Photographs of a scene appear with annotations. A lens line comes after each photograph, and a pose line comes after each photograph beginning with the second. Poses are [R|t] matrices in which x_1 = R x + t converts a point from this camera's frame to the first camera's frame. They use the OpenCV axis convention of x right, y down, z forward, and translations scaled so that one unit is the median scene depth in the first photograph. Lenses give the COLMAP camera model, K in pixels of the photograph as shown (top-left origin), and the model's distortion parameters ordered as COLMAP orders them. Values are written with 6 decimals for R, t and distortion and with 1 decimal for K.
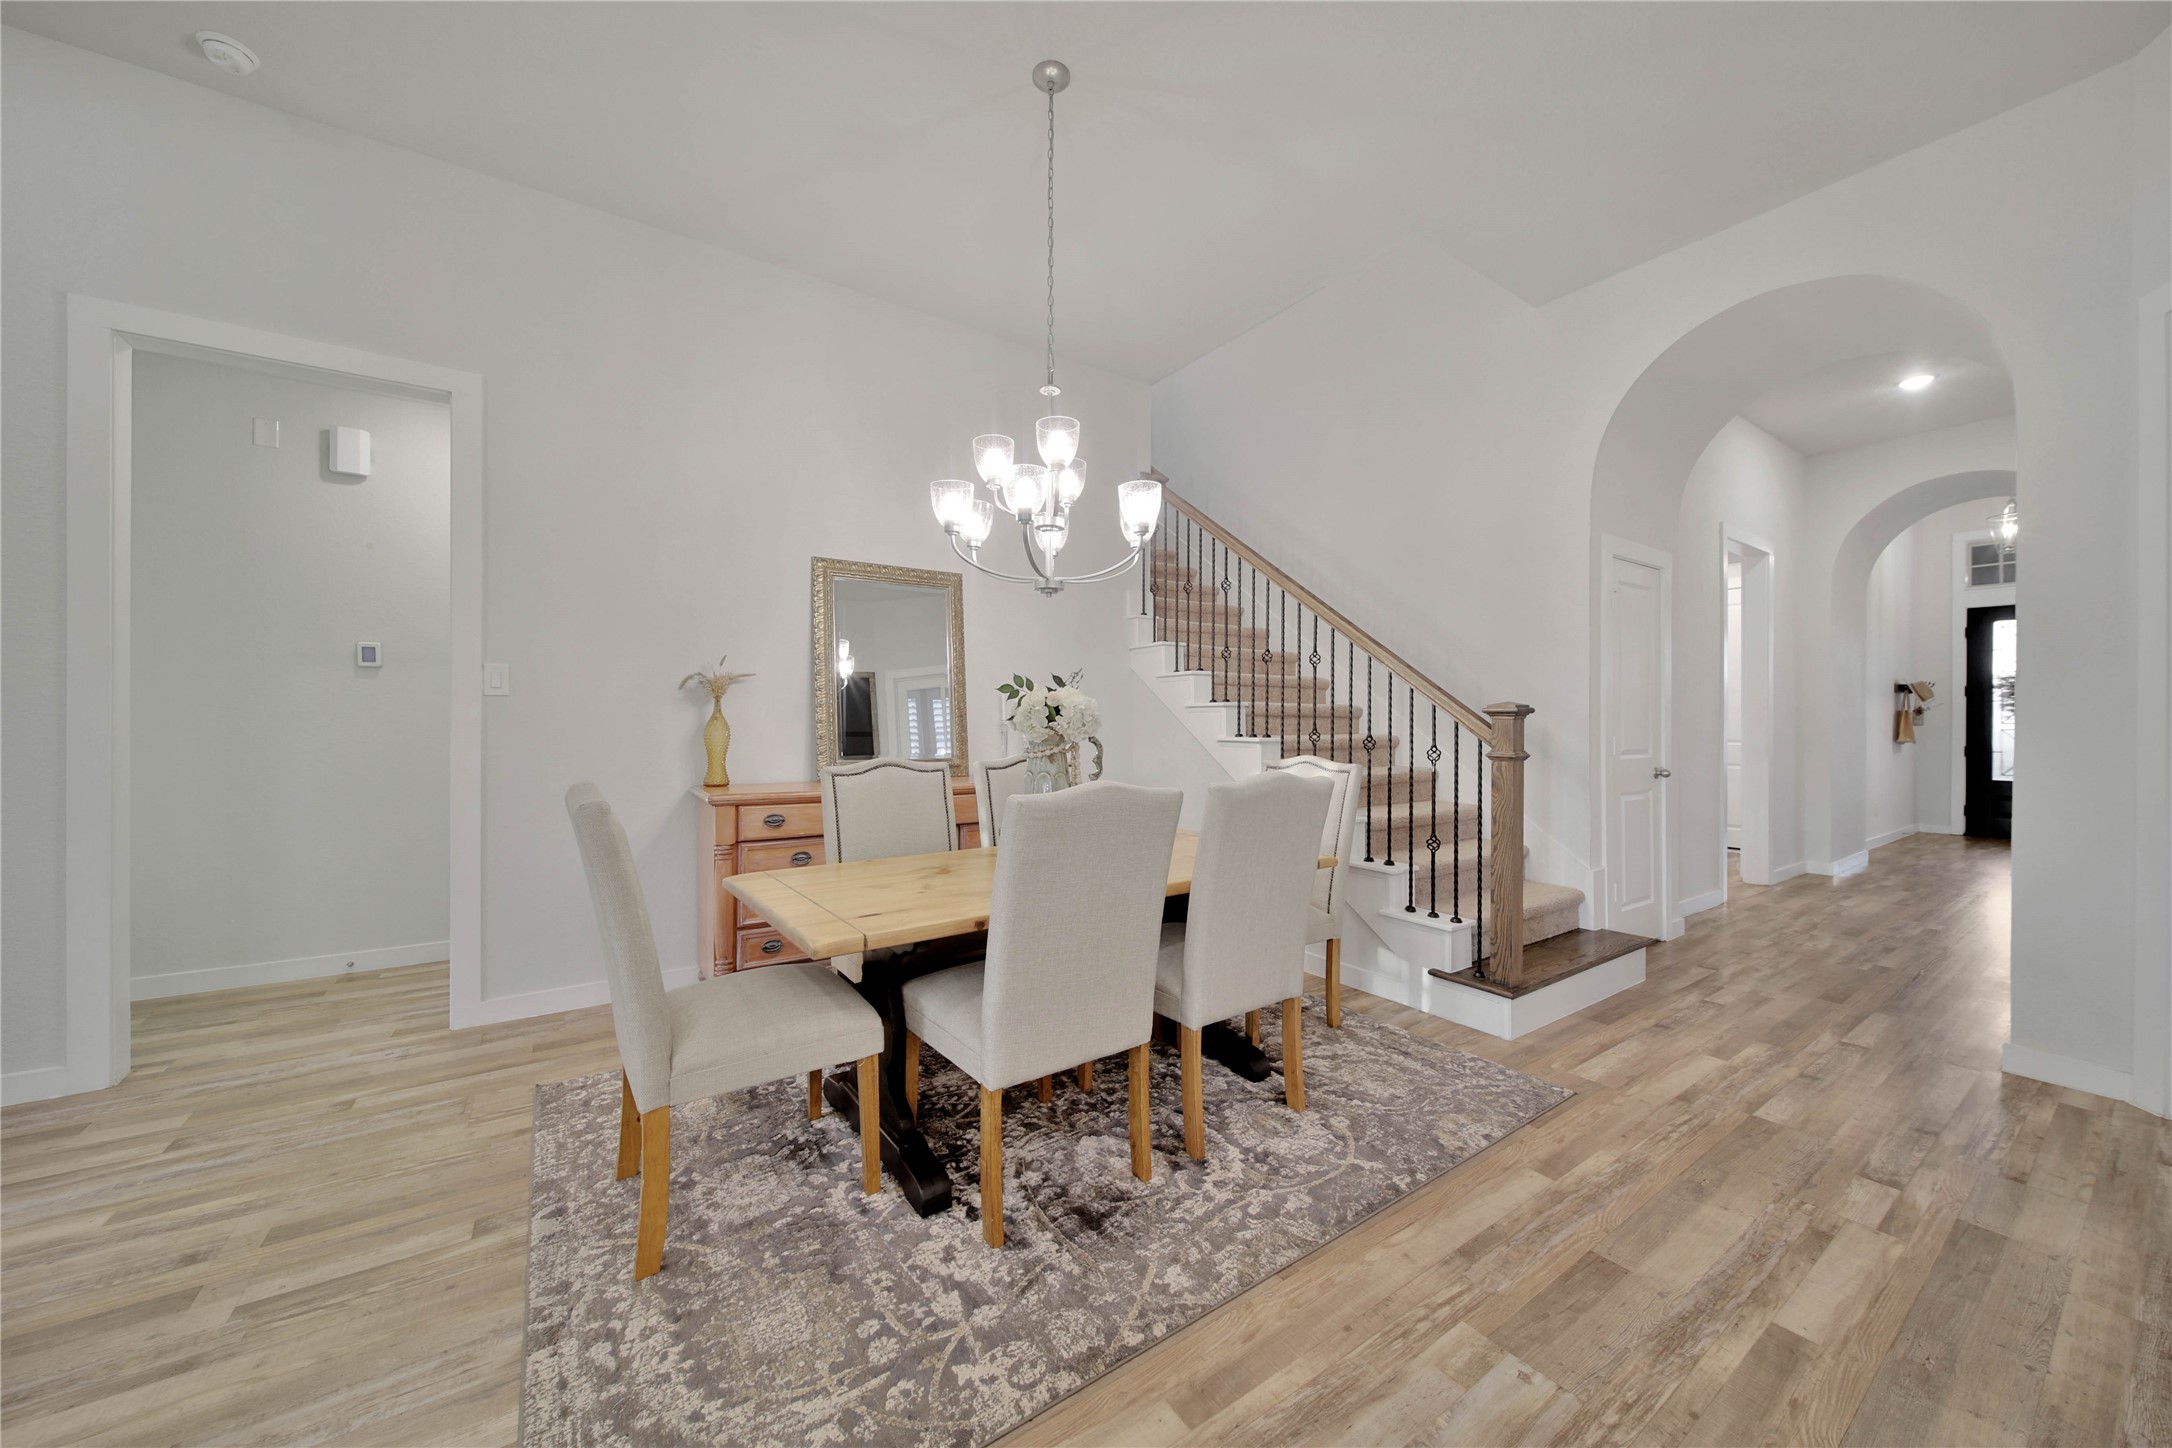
lens RADIAL K [[766.7, 0, 1118.9], [0, 766.7, 743.0], [0, 0, 1]] dist [0.001930, -0.001409]
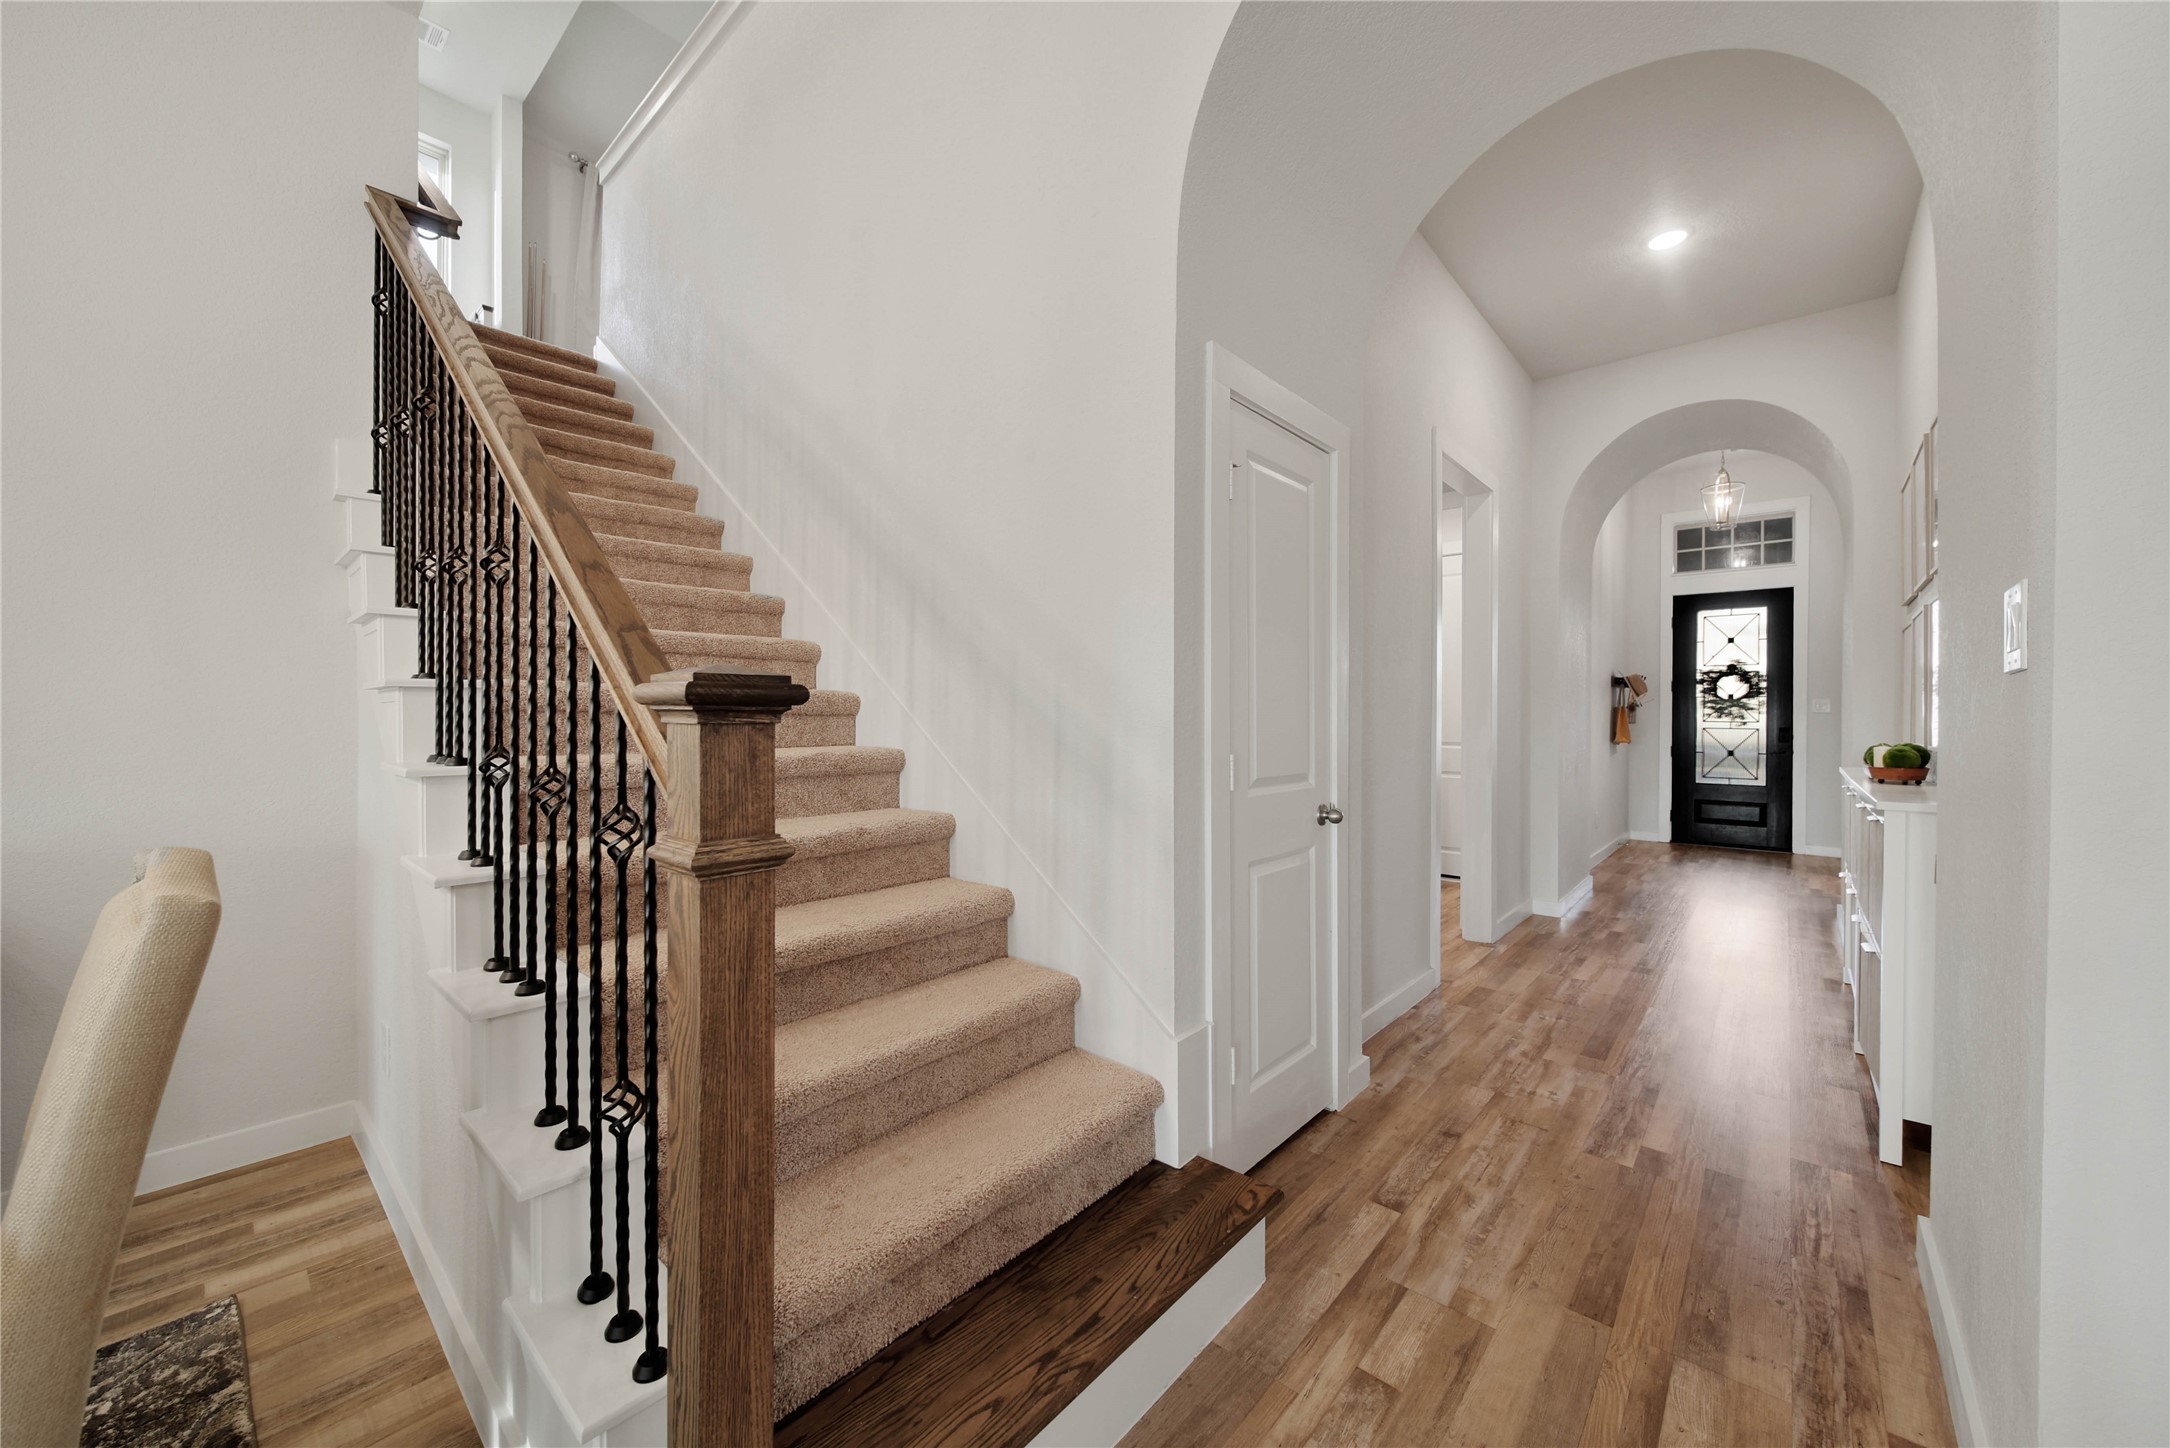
lens RADIAL K [[766.0, 0, 1159.8], [0, 766.0, 730.1], [0, 0, 1]] dist [0.001930, -0.001409]
pose [[0.958295, 0.001763, 0.285774, 0.275791], [-0.001403, 0.999998, -0.001464, -0.013963], [-0.285776, 0.001002, 0.958296, 0.320888]]
